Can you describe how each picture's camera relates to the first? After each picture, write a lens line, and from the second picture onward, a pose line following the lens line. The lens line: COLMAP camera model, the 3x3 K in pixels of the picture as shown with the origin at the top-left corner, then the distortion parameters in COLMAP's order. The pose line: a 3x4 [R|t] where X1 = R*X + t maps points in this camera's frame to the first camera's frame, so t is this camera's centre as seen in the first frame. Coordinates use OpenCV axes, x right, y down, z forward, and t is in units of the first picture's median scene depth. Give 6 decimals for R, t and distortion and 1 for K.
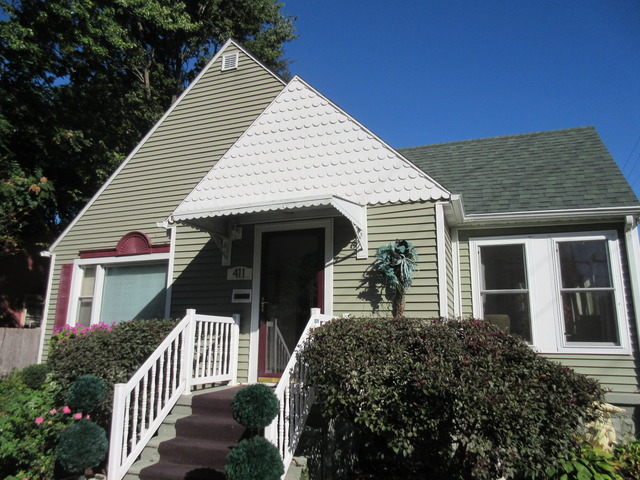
lens RADIAL K [[478.8, 0, 321.8], [0, 478.8, 243.9], [0, 0, 1]] dist [0.011333, 0.001767]
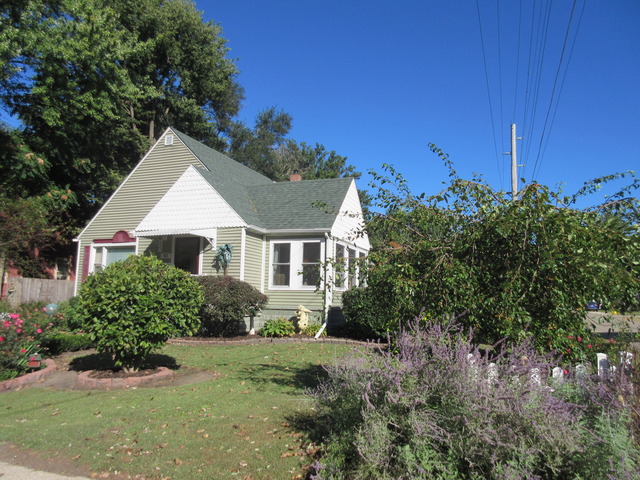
lens RADIAL K [[478.8, 0, 317.7], [0, 478.8, 236.1], [0, 0, 1]] dist [0.011333, 0.001767]
pose [[0.999882, -0.000144, -0.015339, 0.434766], [0.001398, 0.996651, 0.081765, -0.161456], [0.015276, -0.081776, 0.996534, -0.927155]]
